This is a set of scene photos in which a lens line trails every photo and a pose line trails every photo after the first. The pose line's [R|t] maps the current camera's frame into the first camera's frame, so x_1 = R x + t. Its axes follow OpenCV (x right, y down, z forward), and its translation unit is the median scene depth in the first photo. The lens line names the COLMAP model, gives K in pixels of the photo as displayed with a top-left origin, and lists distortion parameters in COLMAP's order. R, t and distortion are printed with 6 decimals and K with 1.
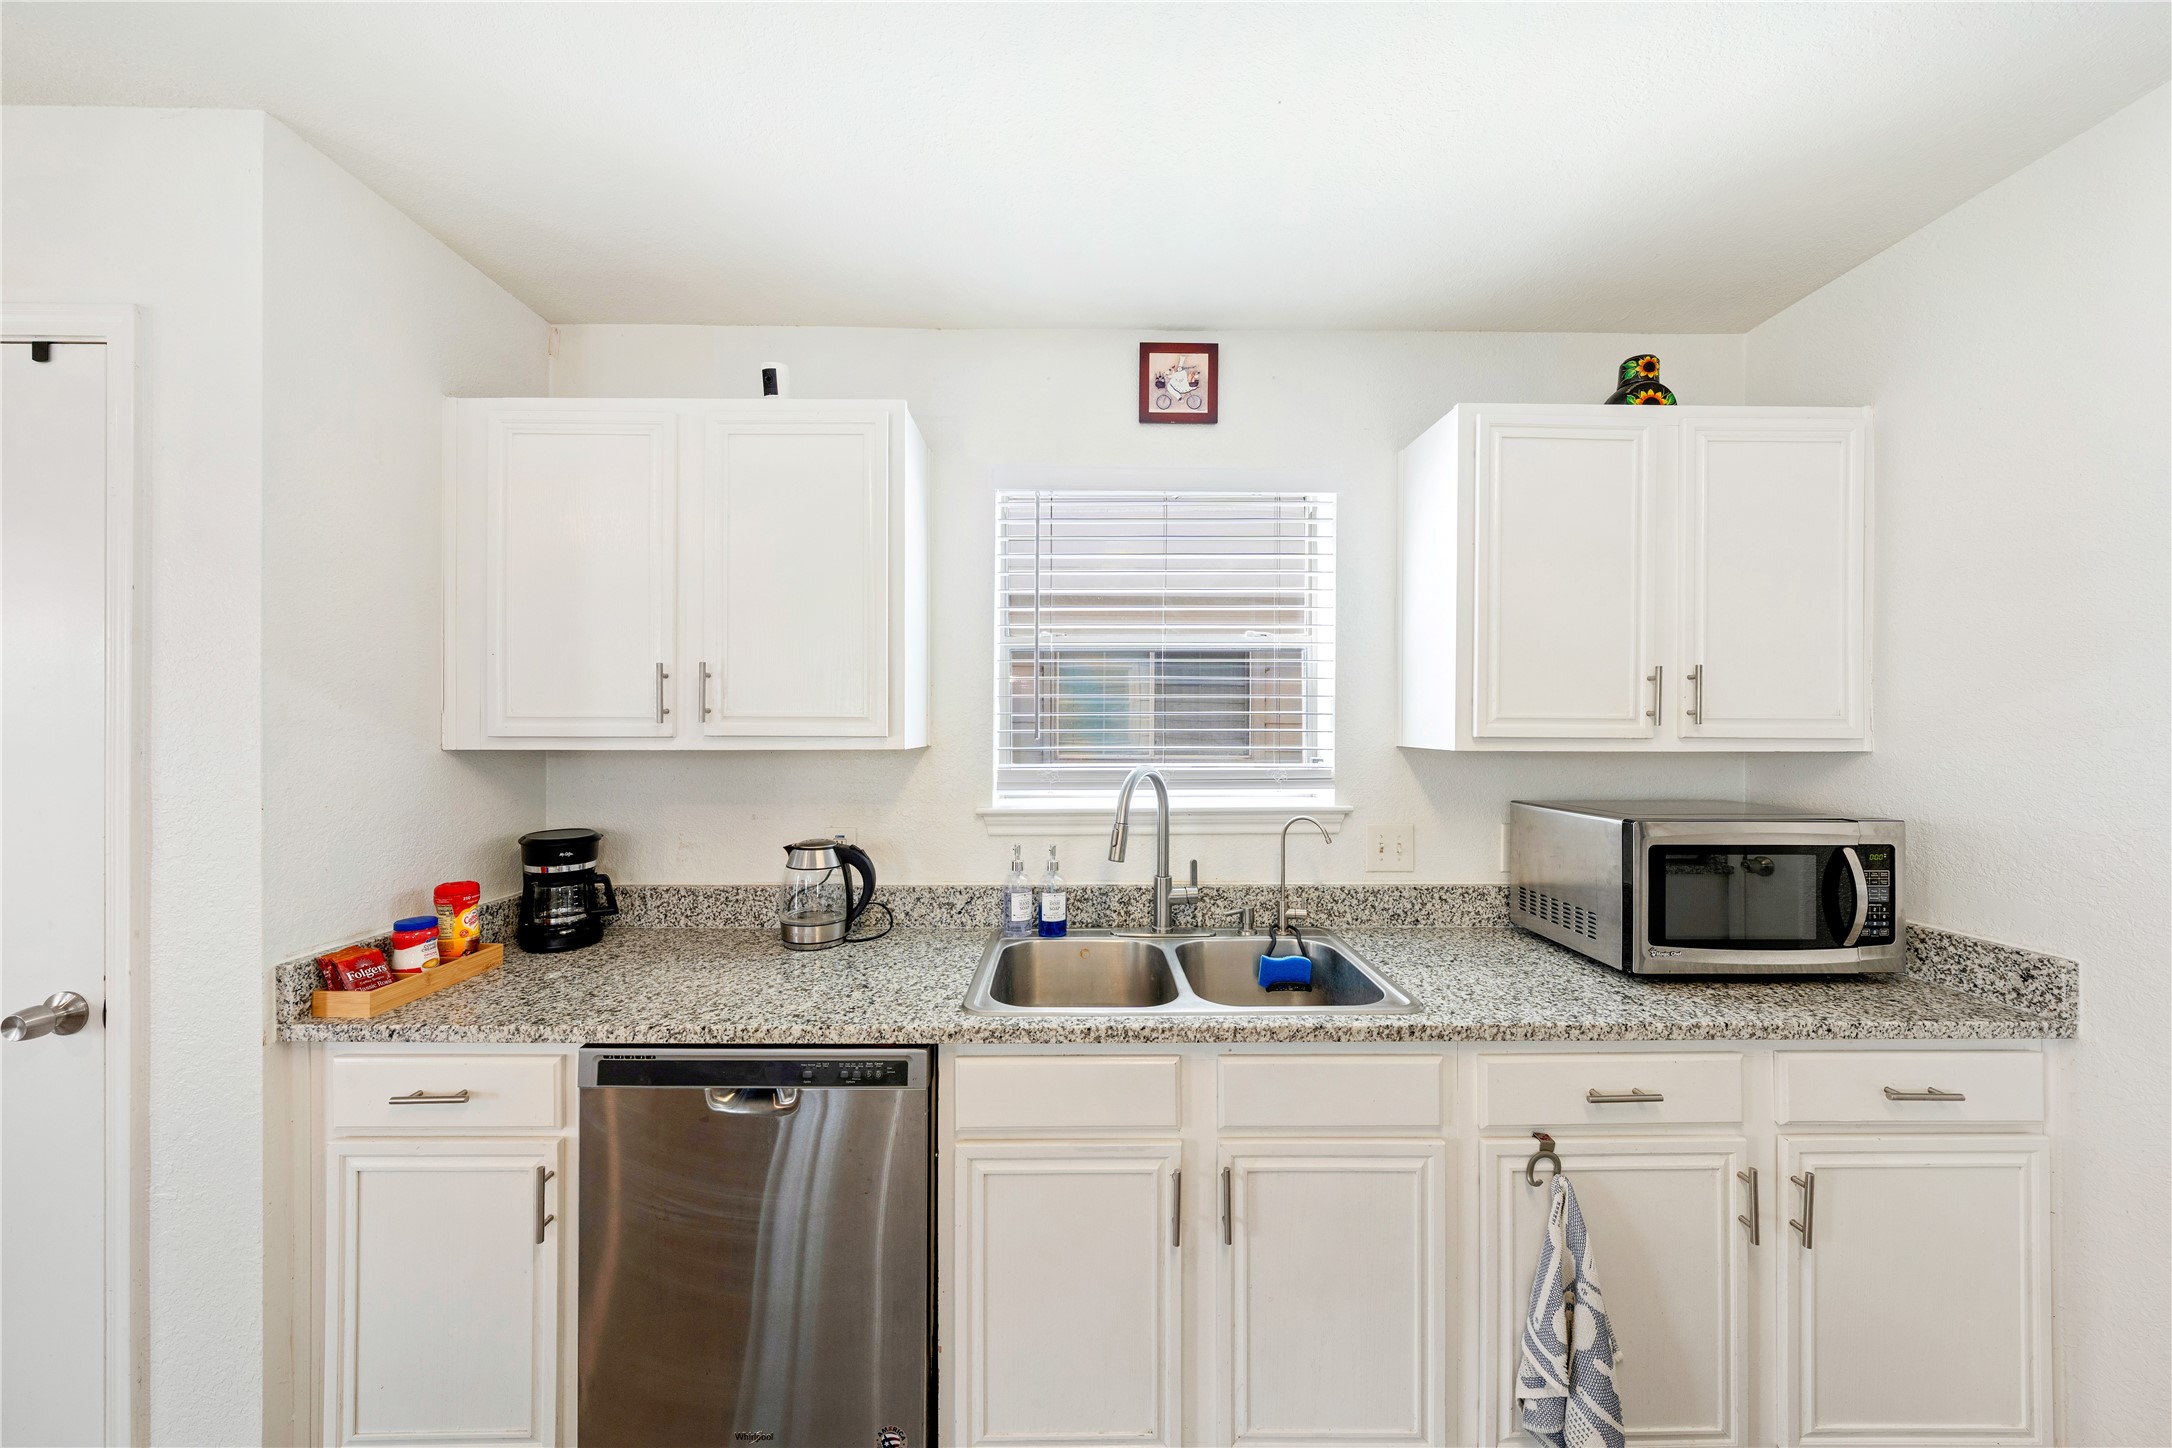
lens RADIAL K [[740.0, 0, 1086.0], [0, 740.0, 724.0], [0, 0, 1]] dist [0.001003, 0.000059]
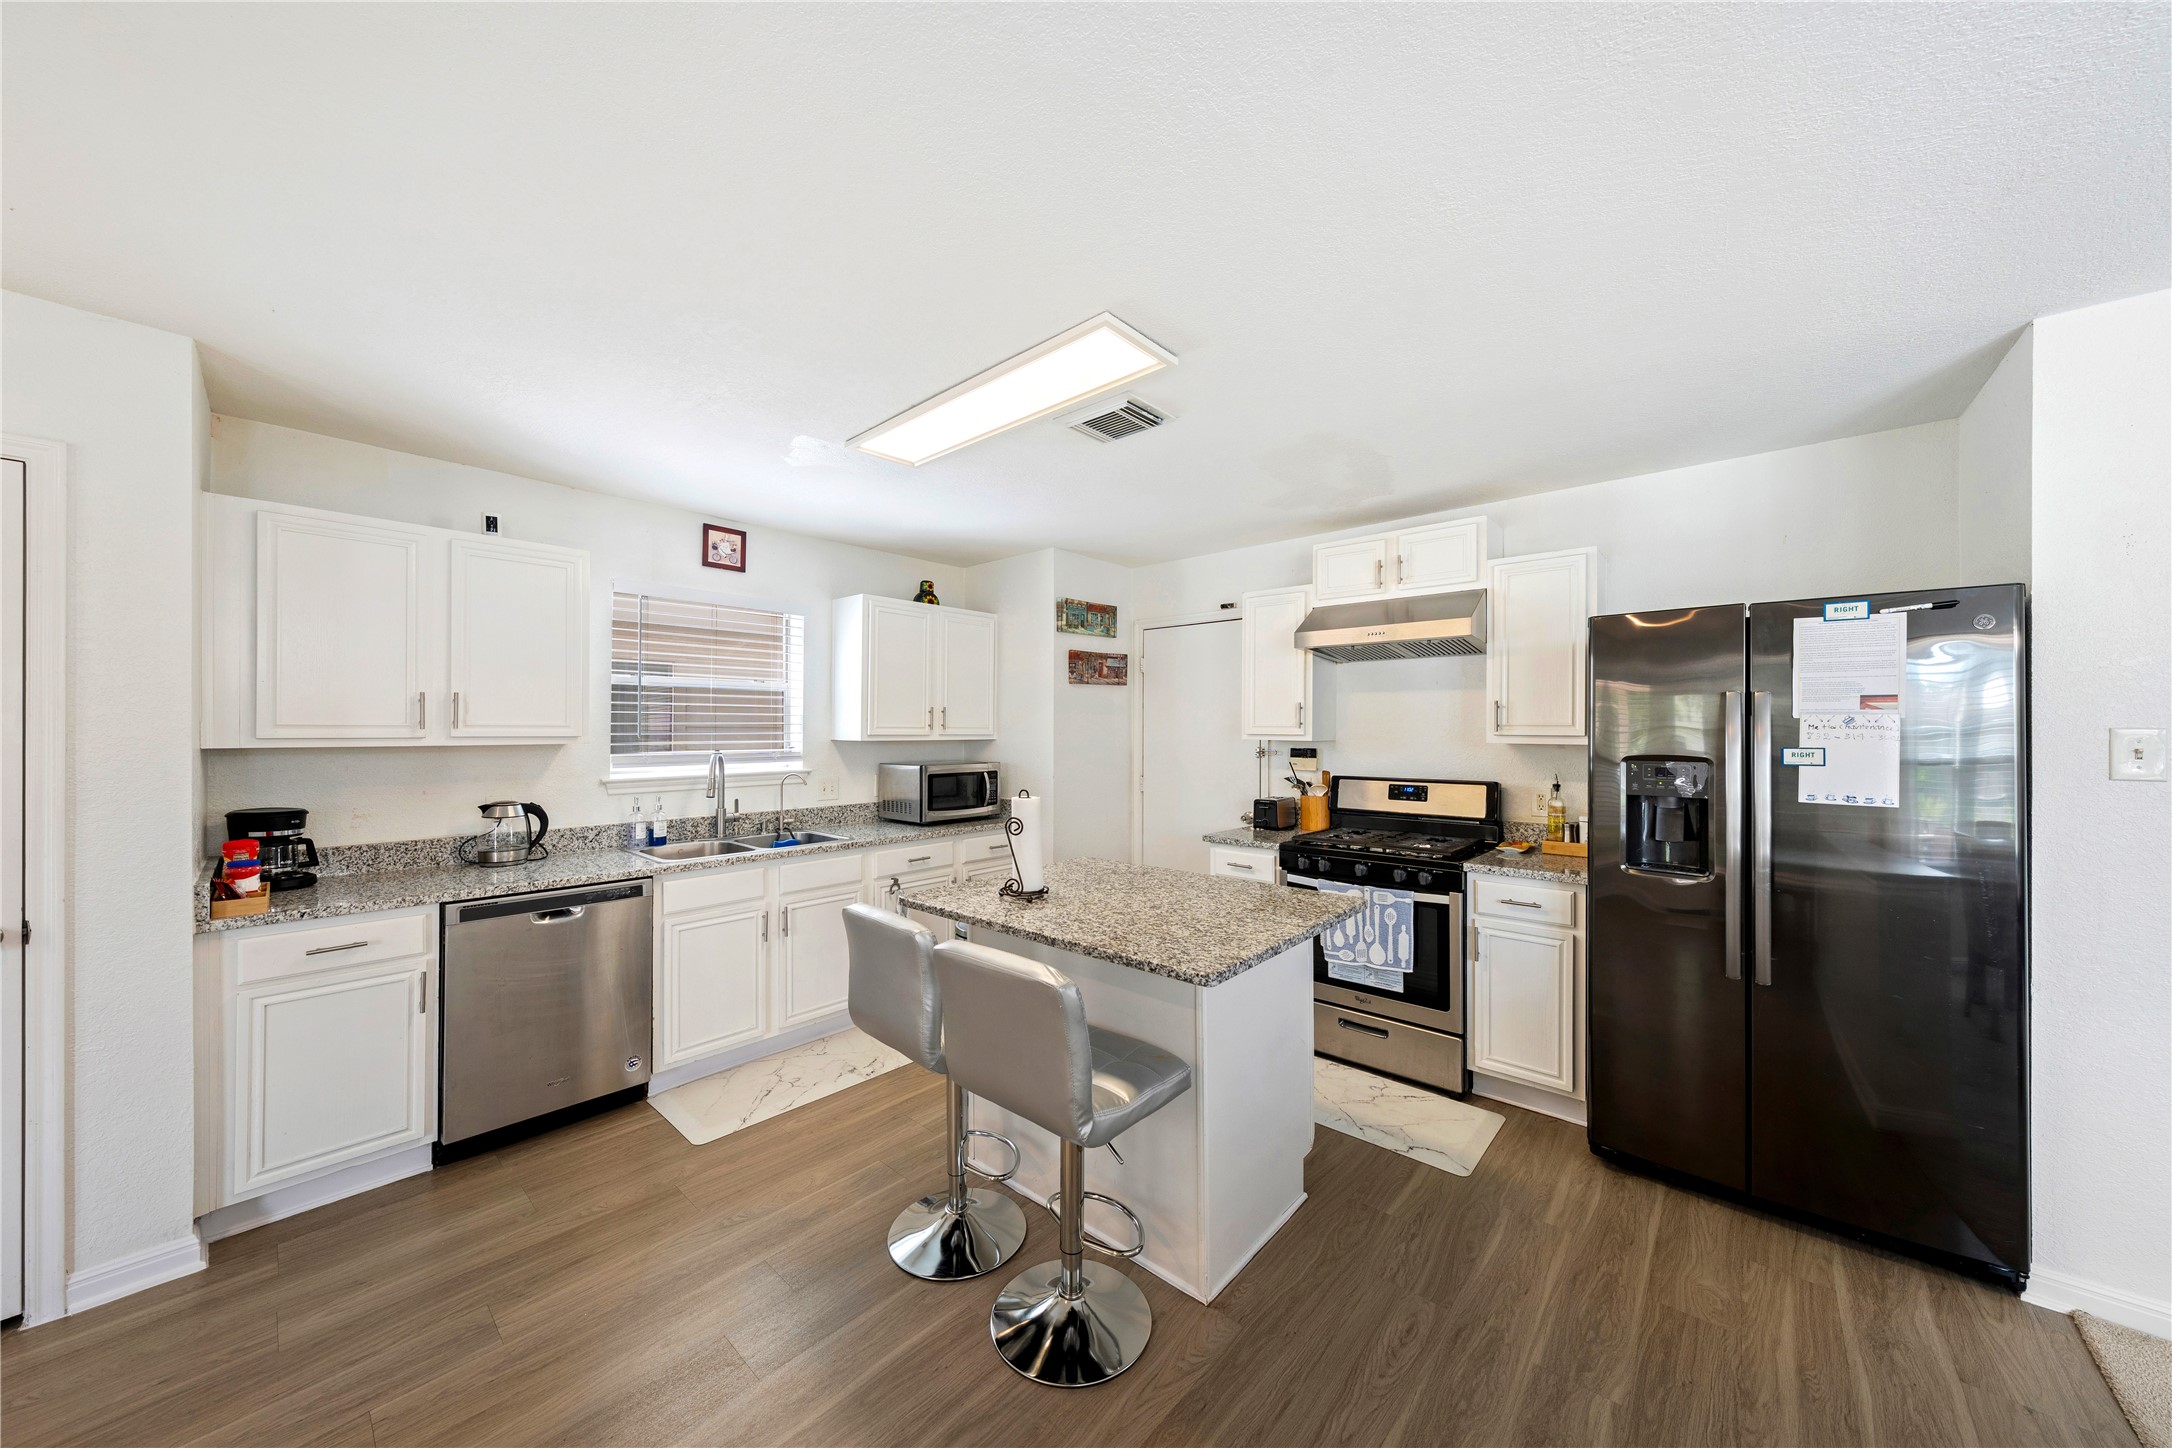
lens RADIAL K [[756.5, 0, 1092.4], [0, 756.5, 730.1], [0, 0, 1]] dist [-0.000871, 0.000135]
pose [[0.672611, -0.000921, 0.739995, -0.768392], [-0.005151, 0.999969, 0.005927, -0.016335], [-0.739978, -0.007798, 0.672586, -1.137124]]
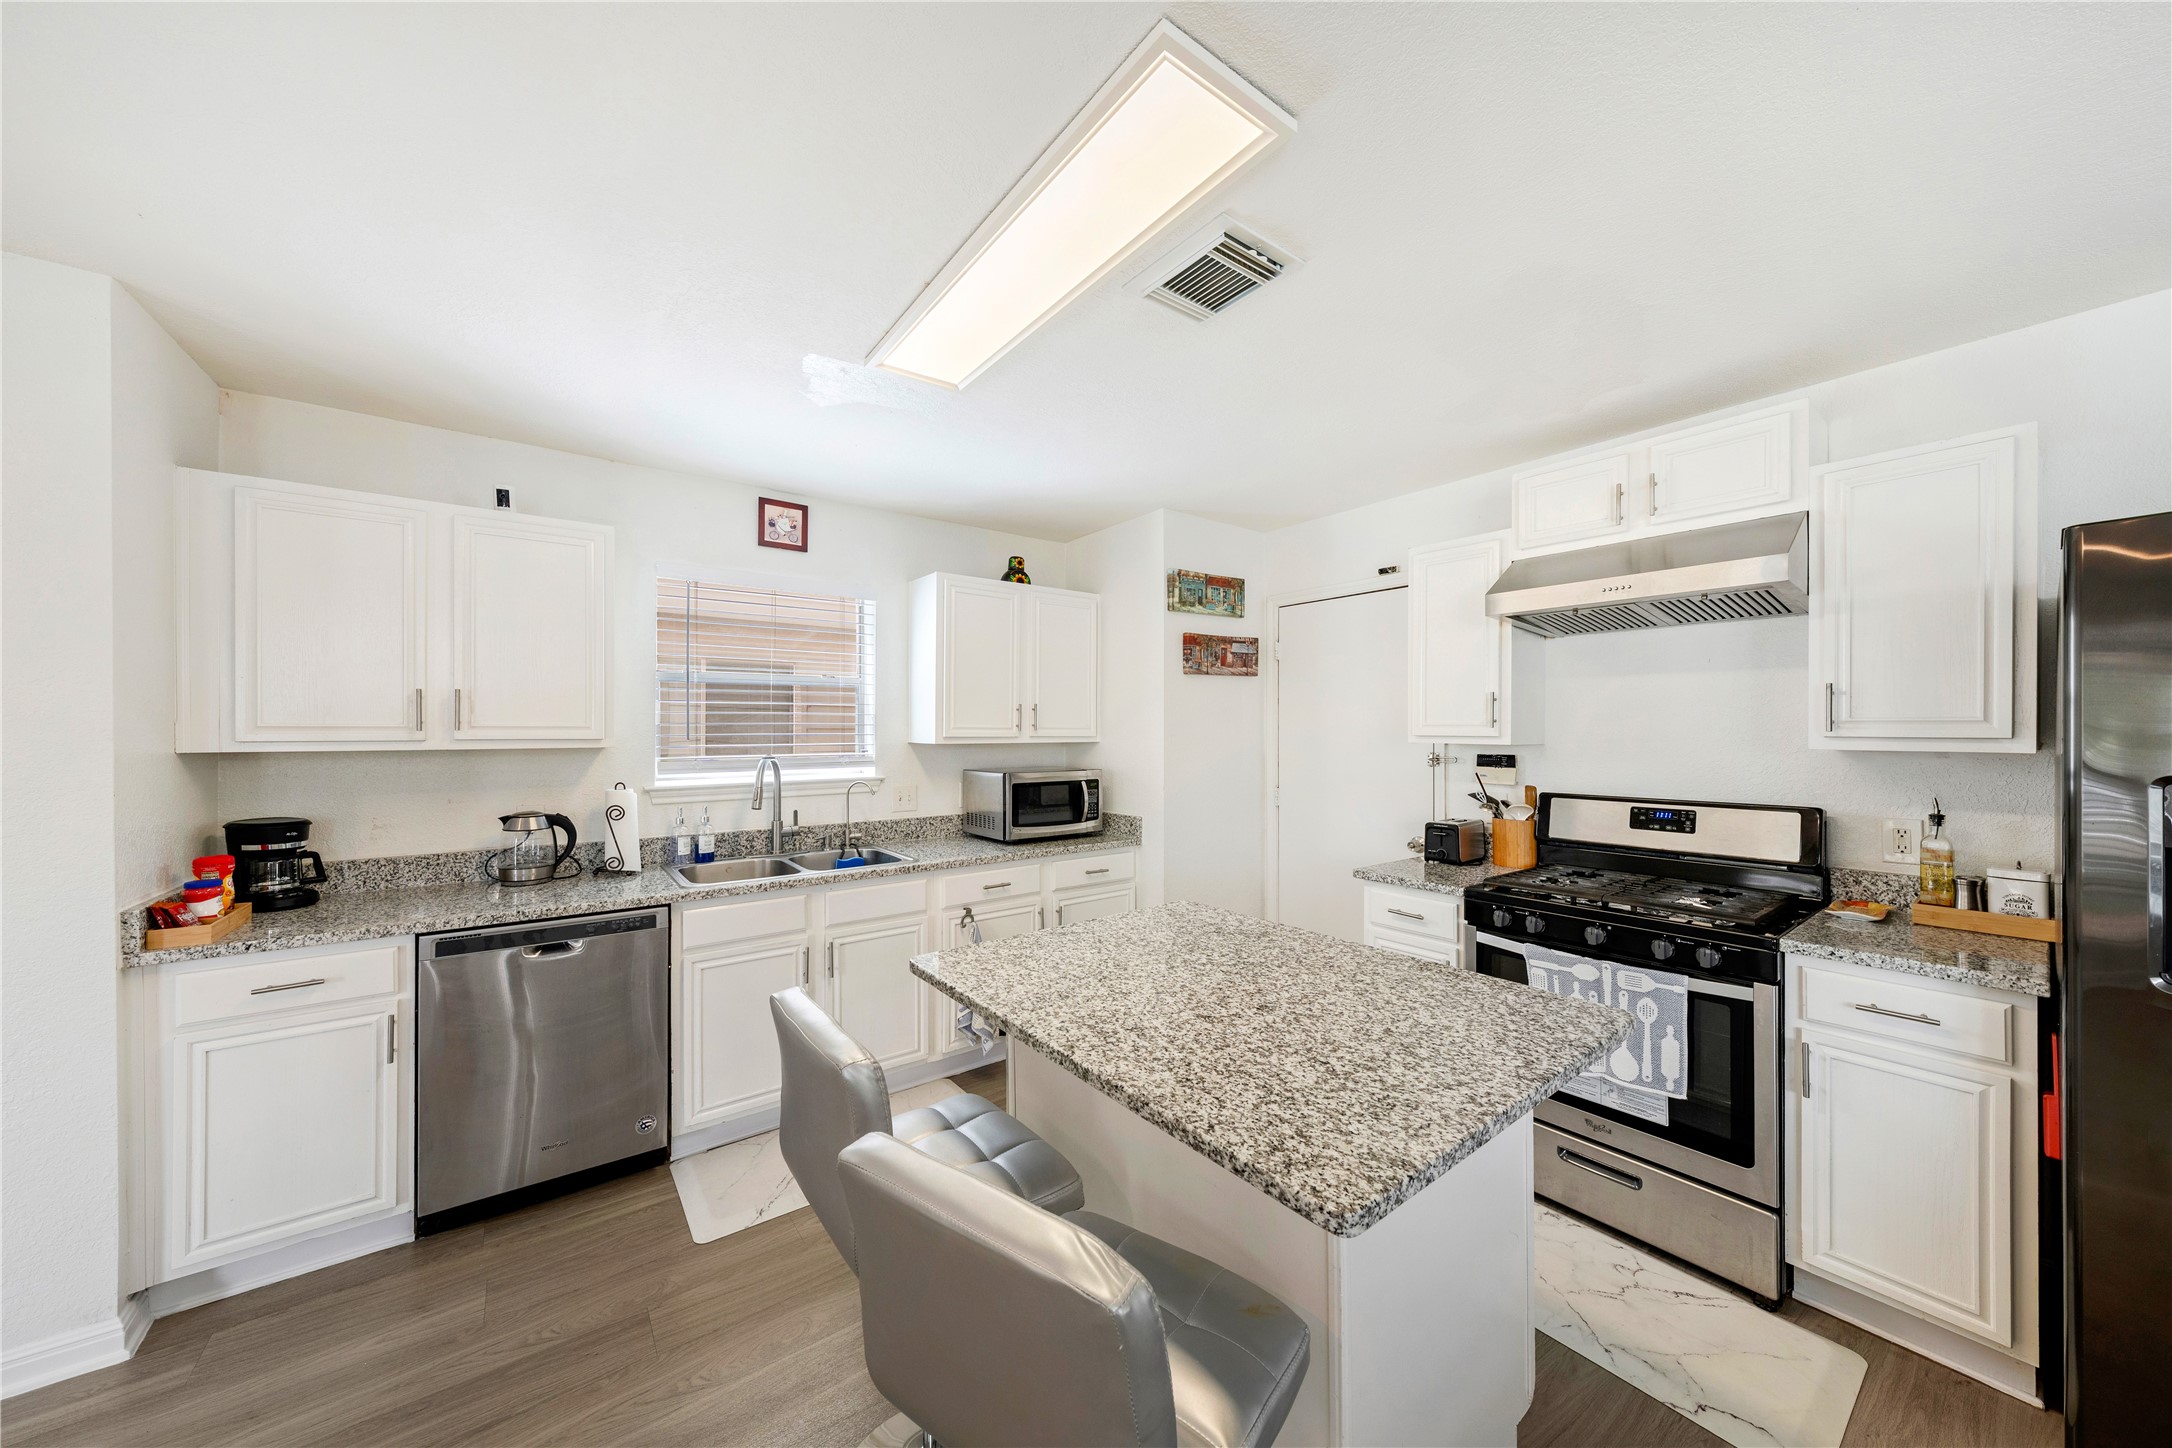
lens RADIAL K [[756.5, 0, 1092.4], [0, 756.5, 730.1], [0, 0, 1]] dist [-0.000871, 0.000135]
pose [[0.804946, -0.001802, 0.593345, -0.372022], [-0.001842, 0.999983, 0.005535, -0.013450], [-0.593345, -0.005548, 0.804929, -0.893644]]
